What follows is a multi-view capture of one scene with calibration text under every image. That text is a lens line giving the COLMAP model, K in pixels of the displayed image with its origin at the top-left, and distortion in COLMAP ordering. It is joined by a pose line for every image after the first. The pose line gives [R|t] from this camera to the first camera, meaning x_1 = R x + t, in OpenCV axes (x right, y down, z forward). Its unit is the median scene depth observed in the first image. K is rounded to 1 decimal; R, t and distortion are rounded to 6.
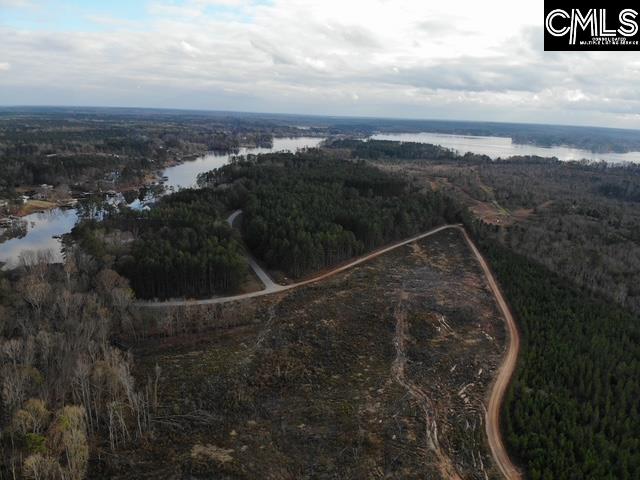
lens RADIAL K [[460.7, 0, 320.0], [0, 460.7, 240.0], [0, 0, 1]] dist [0.065899, -0.180075]
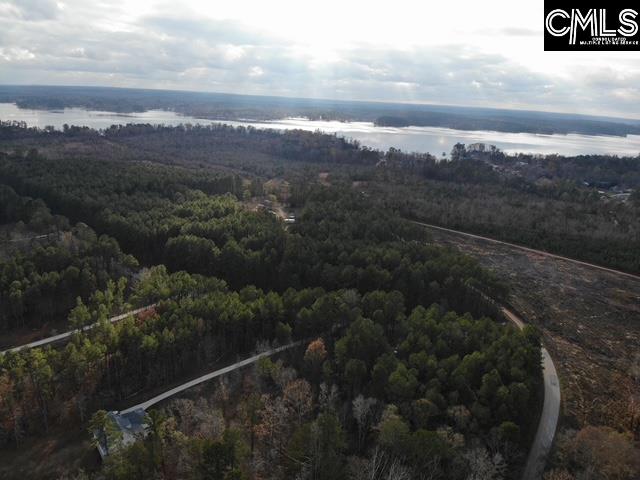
lens RADIAL K [[459.7, 0, 320.0], [0, 459.7, 240.0], [0, 0, 1]] dist [0.096588, -0.242150]
pose [[0.507404, -0.278064, 0.815612, -0.884084], [0.207647, 0.958069, 0.197451, -0.292213], [-0.836316, 0.069172, 0.543867, 0.829425]]
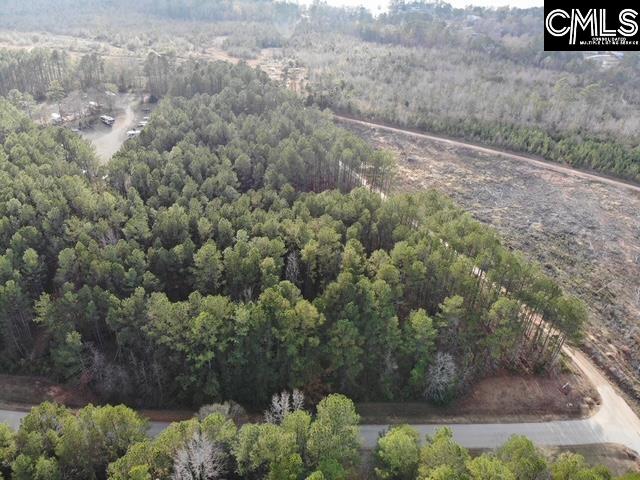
lens RADIAL K [[460.7, 0, 320.0], [0, 460.7, 240.0], [0, 0, 1]] dist [0.065899, -0.180075]
pose [[0.365411, -0.527388, 0.767031, -0.384805], [0.226998, 0.849625, 0.476036, -0.244662], [-0.902744, 0.000166, 0.430179, 1.036321]]
